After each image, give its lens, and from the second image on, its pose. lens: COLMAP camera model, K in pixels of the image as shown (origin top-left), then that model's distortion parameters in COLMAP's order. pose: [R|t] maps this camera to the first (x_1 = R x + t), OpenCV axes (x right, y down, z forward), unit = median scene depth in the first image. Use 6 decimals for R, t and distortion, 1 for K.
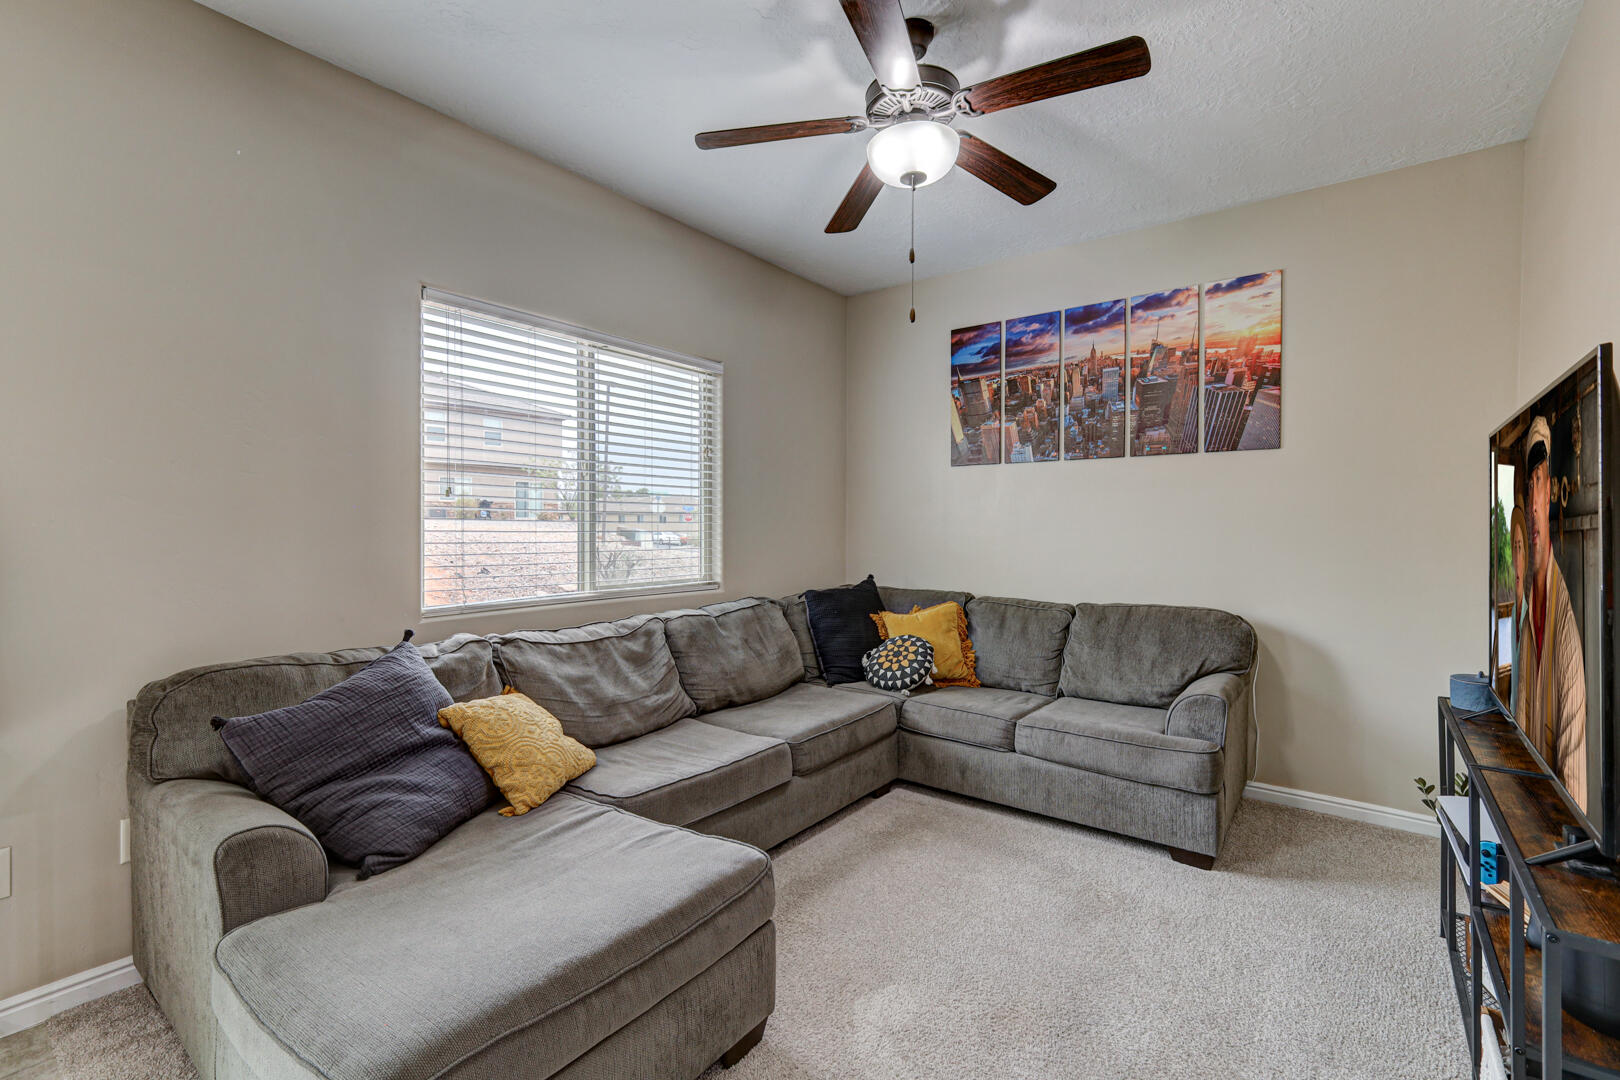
lens RADIAL K [[712.5, 0, 806.7], [0, 712.5, 536.9], [0, 0, 1]] dist [0.004585, 0.000660]
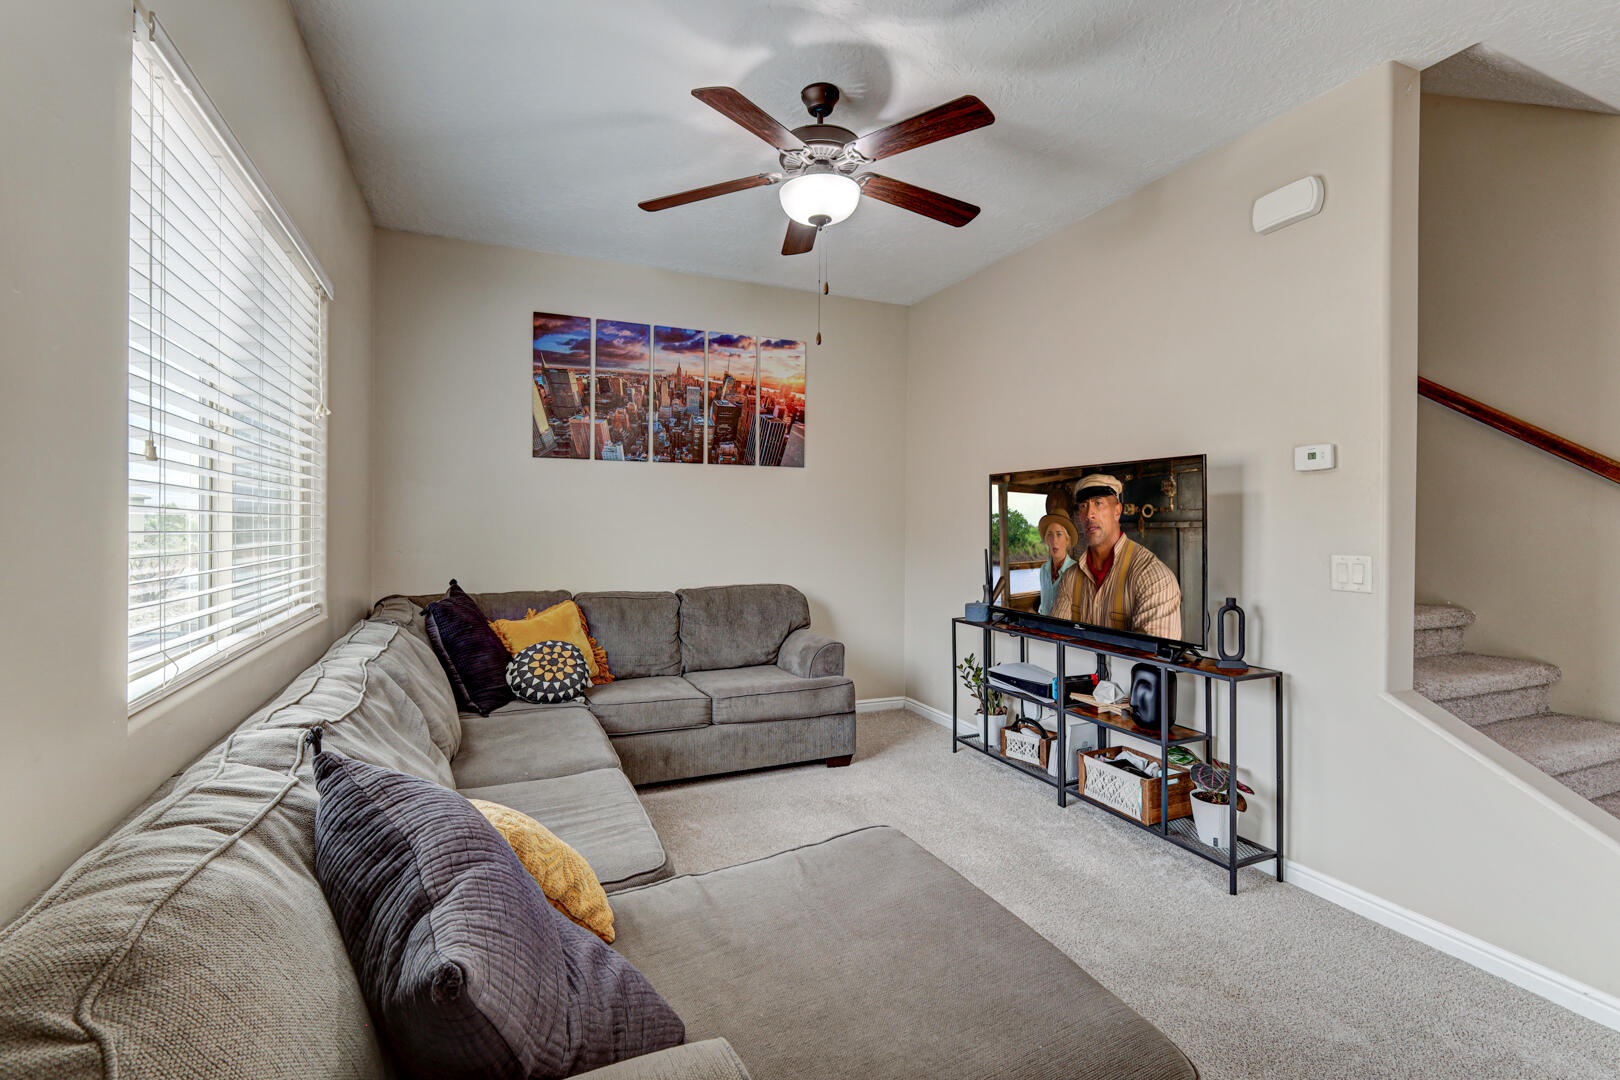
lens RADIAL K [[712.5, 0, 799.5], [0, 712.5, 524.9], [0, 0, 1]] dist [0.004585, 0.000660]
pose [[0.488407, -0.003655, 0.872608, -0.515181], [0.010929, 0.999938, -0.001928, -0.005840], [-0.872547, 0.010478, 0.488417, 0.280639]]
